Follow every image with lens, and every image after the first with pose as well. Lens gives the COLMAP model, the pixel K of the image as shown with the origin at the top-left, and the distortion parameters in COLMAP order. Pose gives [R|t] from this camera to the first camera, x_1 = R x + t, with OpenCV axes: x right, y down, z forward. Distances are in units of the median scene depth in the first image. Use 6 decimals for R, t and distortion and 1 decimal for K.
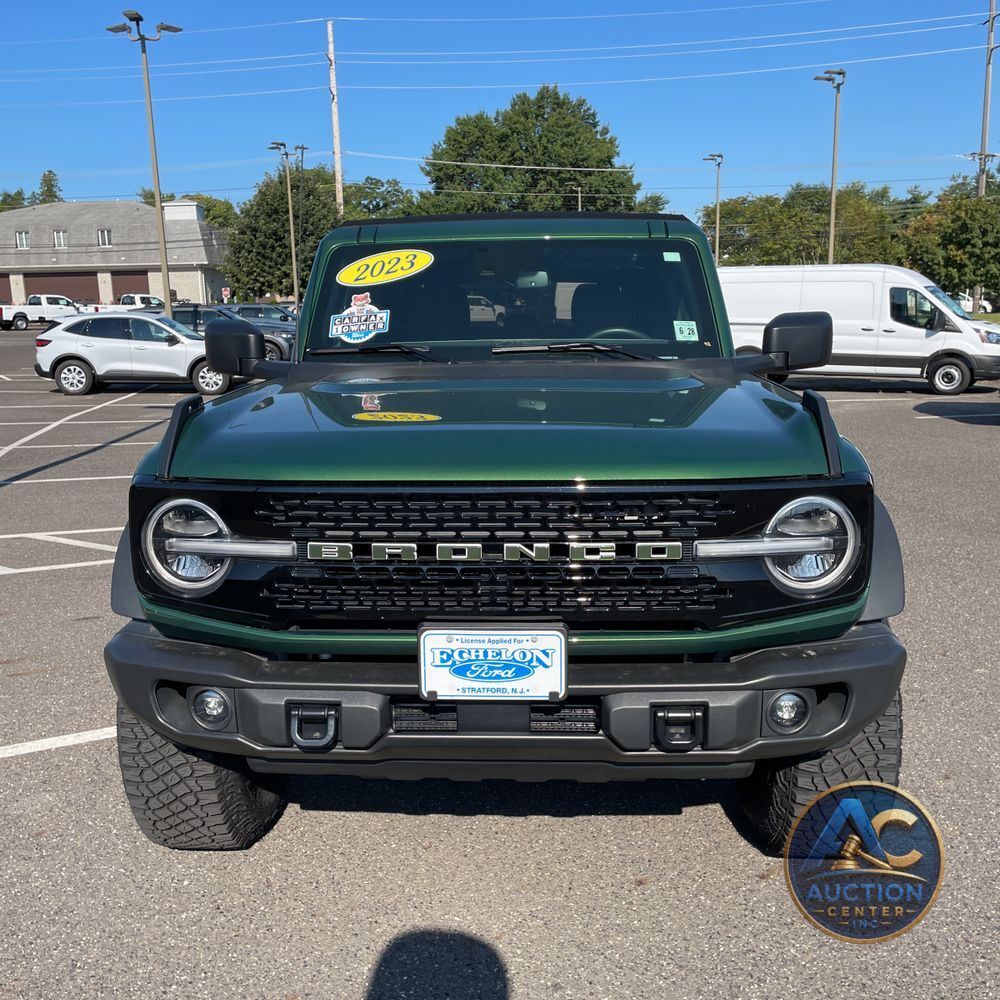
lens RADIAL K [[1030.2, 0, 496.3], [0, 1030.2, 499.1], [0, 0, 1]] dist [0.046875, 0.000000]
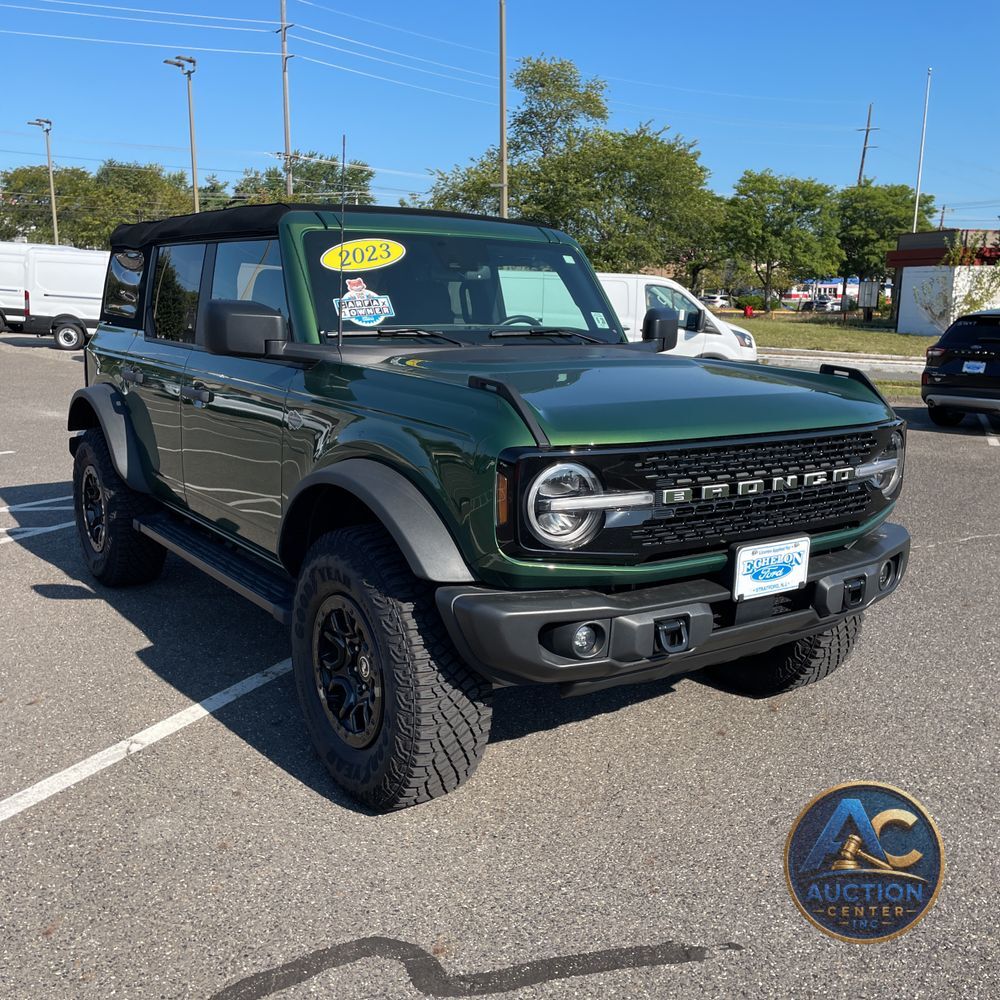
lens RADIAL K [[1030.2, 0, 496.9], [0, 1030.2, 499.4], [0, 0, 1]] dist [0.046875, 0.000000]
pose [[0.788028, -0.089870, 0.609045, -0.764150], [0.079033, 0.995870, 0.044691, -0.013252], [-0.610546, 0.012917, 0.791876, 0.096224]]
